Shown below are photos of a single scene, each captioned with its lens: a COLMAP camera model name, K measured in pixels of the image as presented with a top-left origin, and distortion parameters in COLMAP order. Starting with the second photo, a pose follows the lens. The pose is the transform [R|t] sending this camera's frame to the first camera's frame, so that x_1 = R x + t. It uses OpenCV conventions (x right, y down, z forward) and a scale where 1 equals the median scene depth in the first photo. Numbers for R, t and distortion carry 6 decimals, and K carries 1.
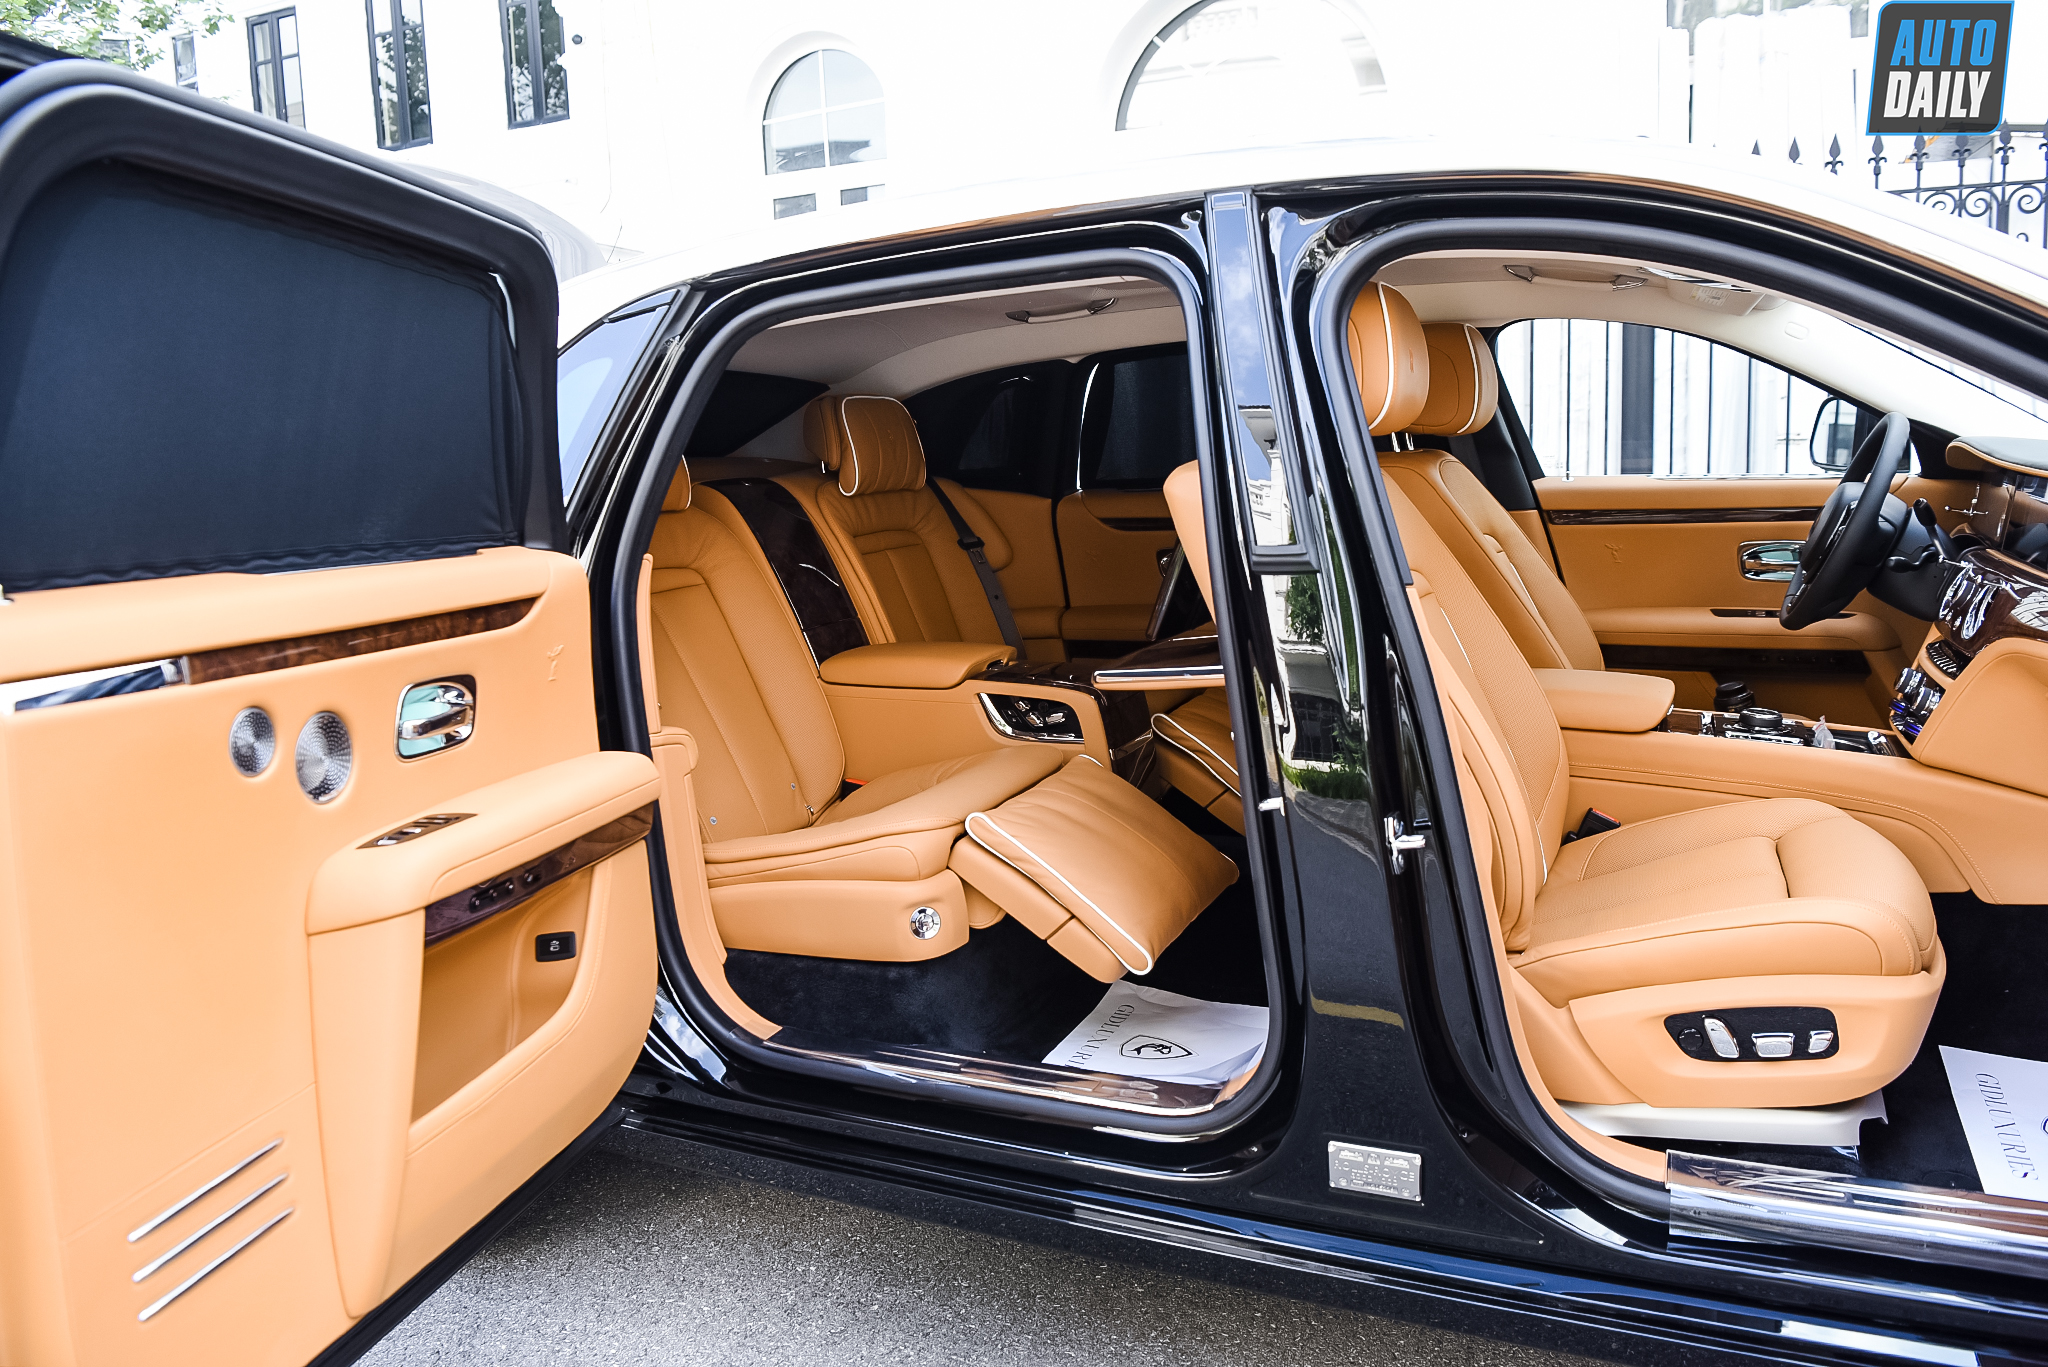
lens RADIAL K [[1405.0, 0, 1024.0], [0, 1405.0, 683.5], [0, 0, 1]] dist [-0.076477, 0.003808]
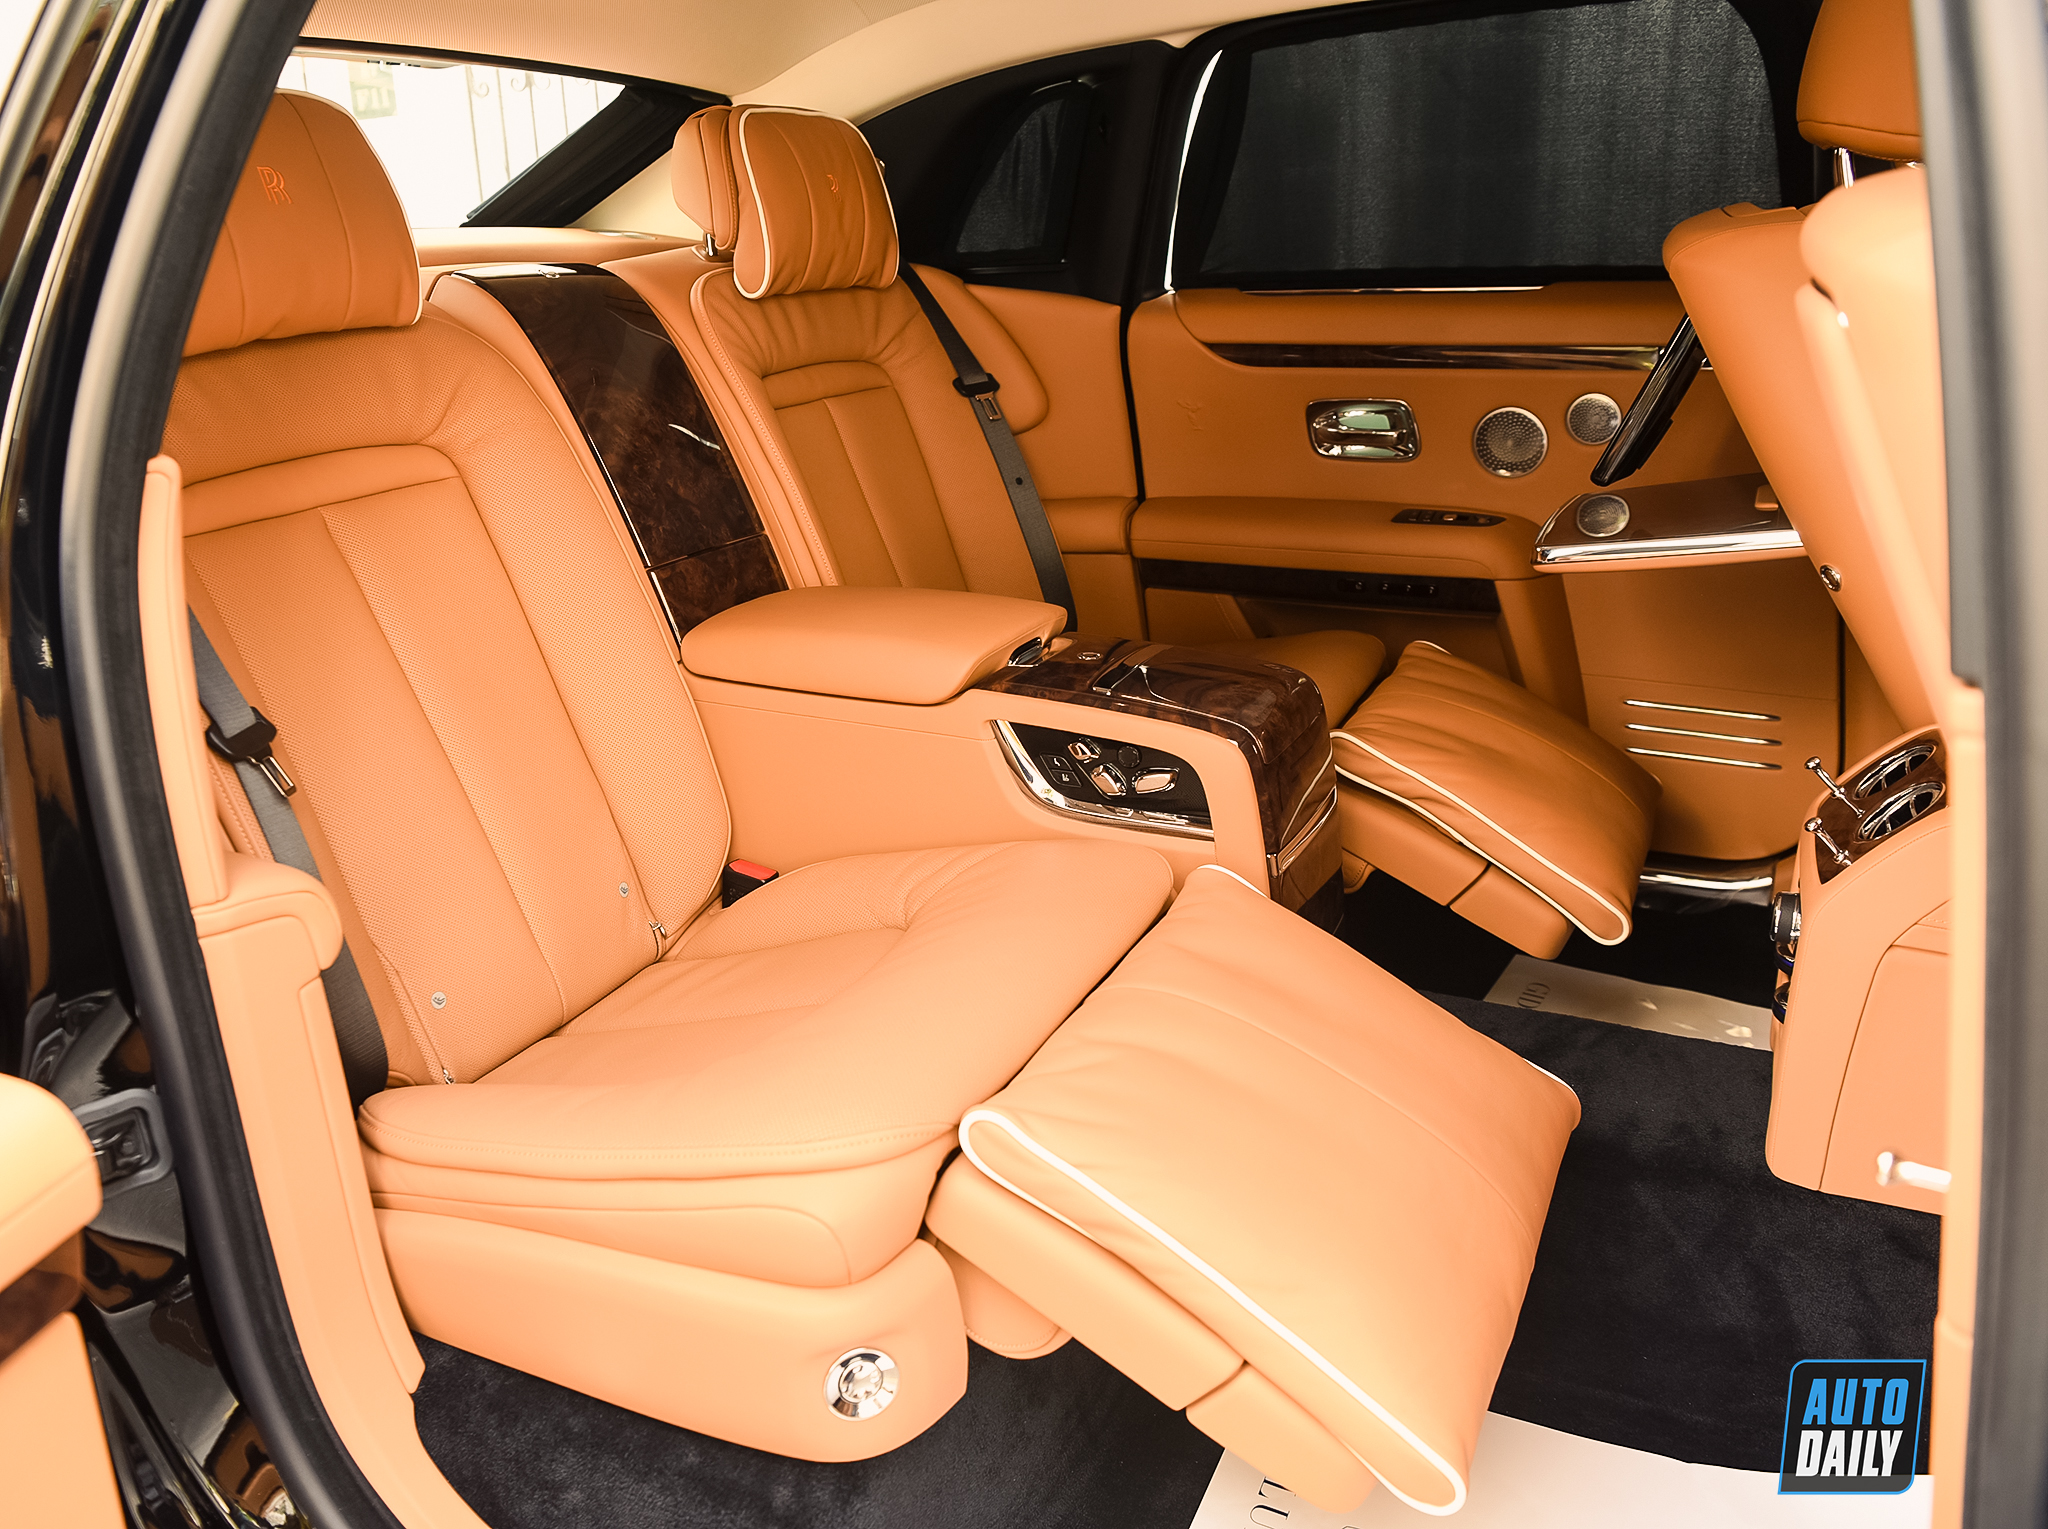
lens RADIAL K [[1622.1, 0, 928.7], [0, 1622.1, 777.4], [0, 0, 1]] dist [-0.072744, 0.007638]
pose [[0.998241, 0.027064, -0.052752, -0.024615], [-0.018342, 0.987060, 0.159297, -0.062682], [0.056380, -0.158049, 0.985820, 0.441688]]
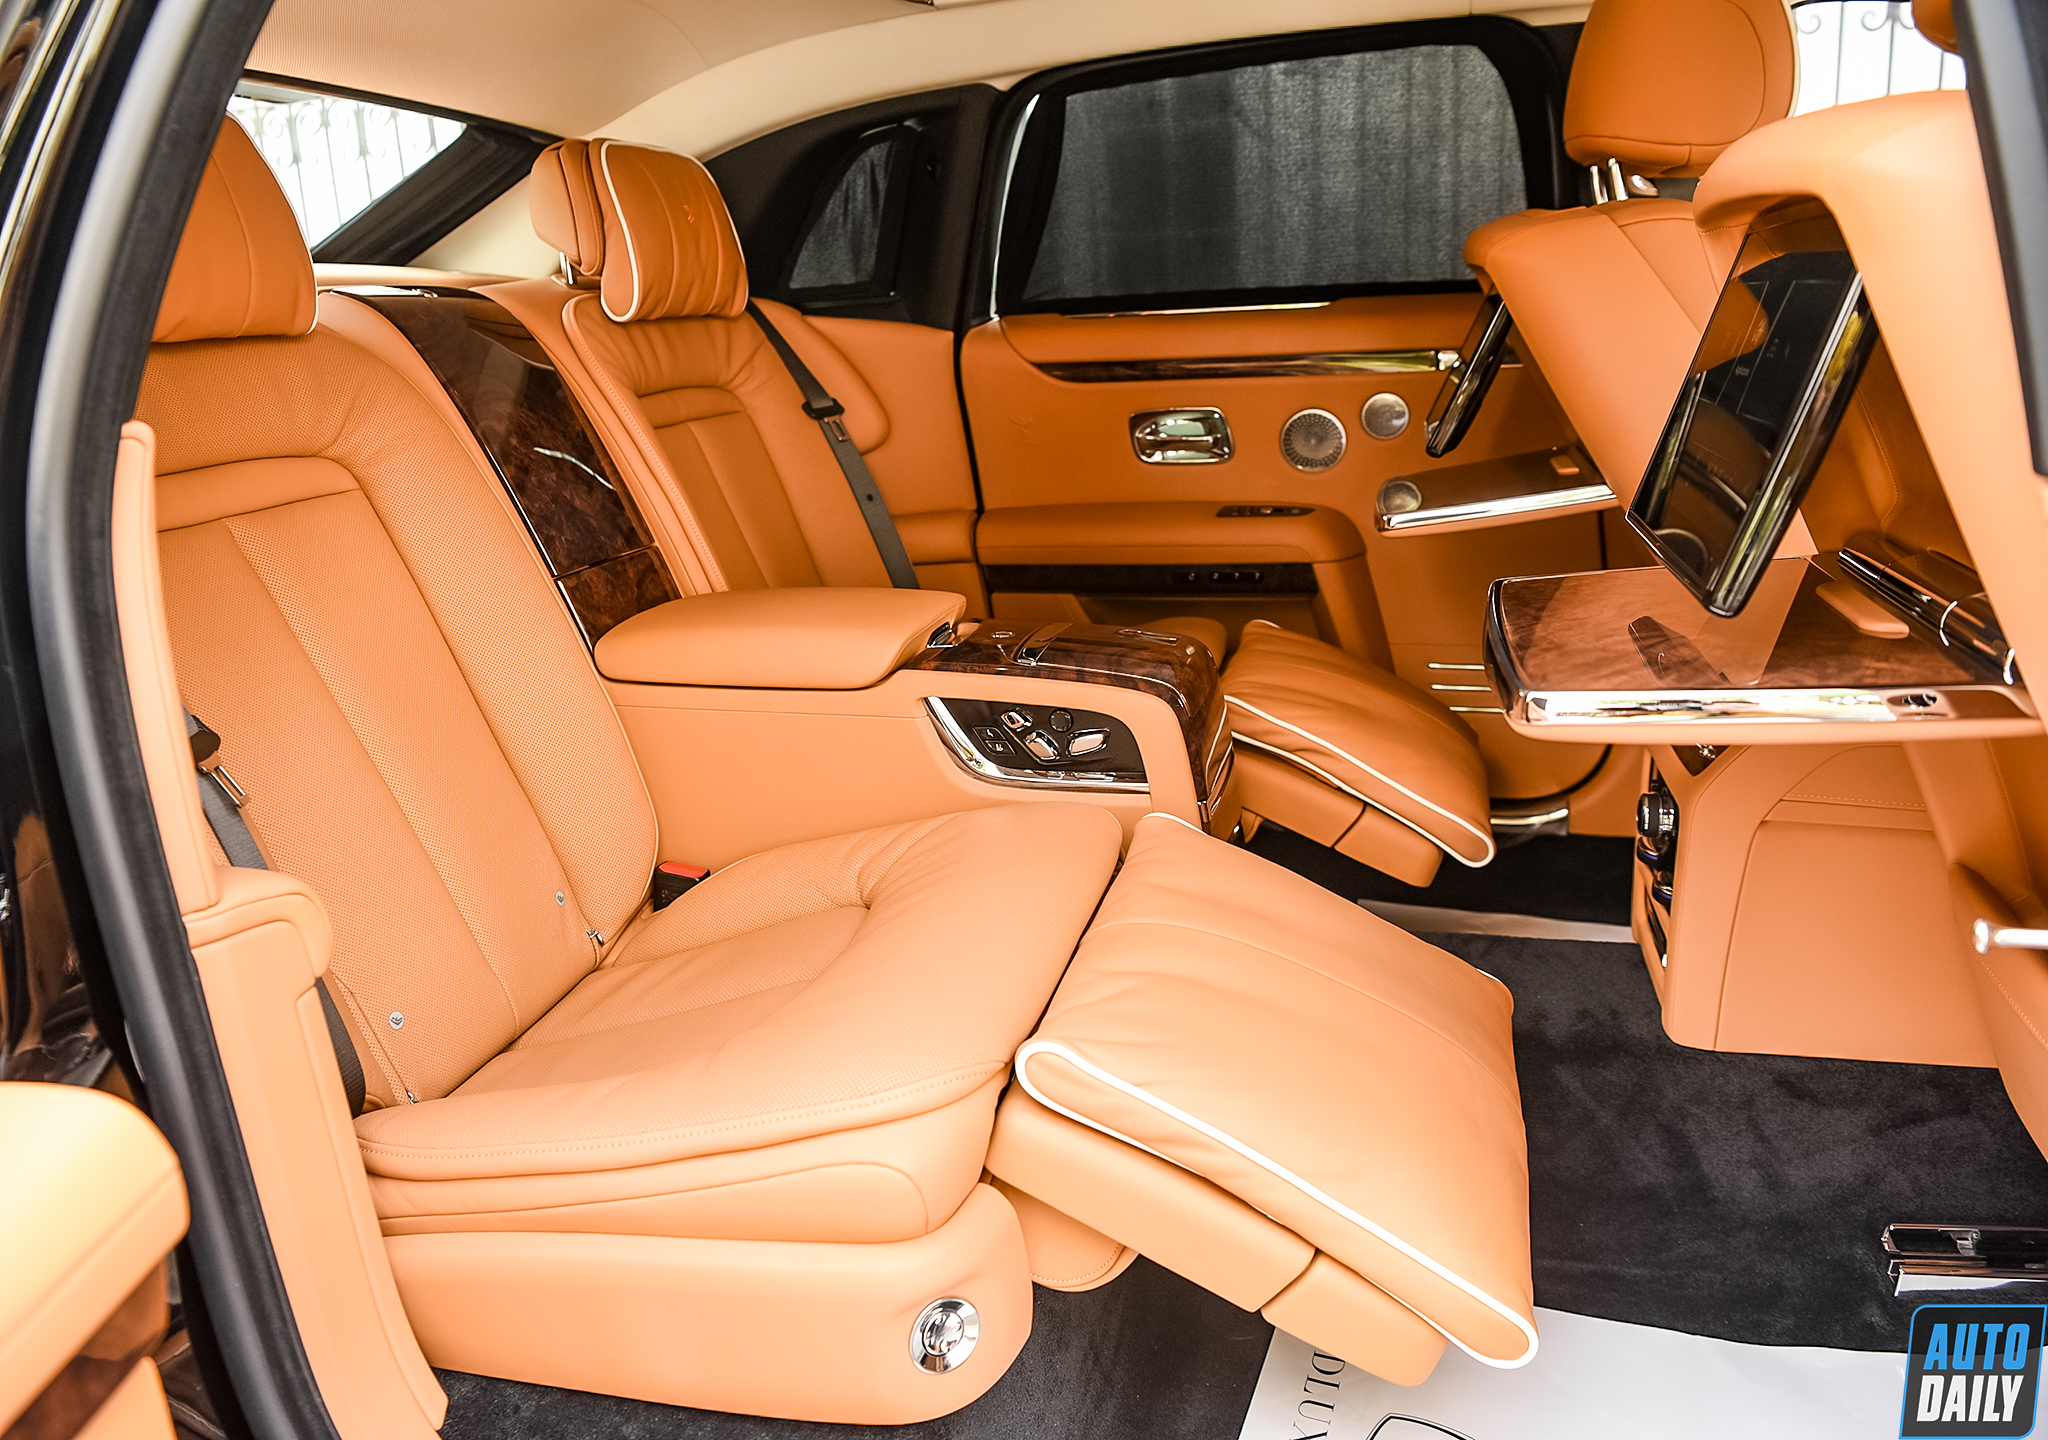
lens RADIAL K [[1515.1, 0, 1024.0], [0, 1515.1, 720.0], [0, 0, 1]] dist [-0.073823, 0.005056]
pose [[0.985317, -0.047144, 0.164097, -0.087053], [0.031534, 0.994837, 0.096467, -0.036567], [-0.167798, -0.089876, 0.981716, 0.459743]]
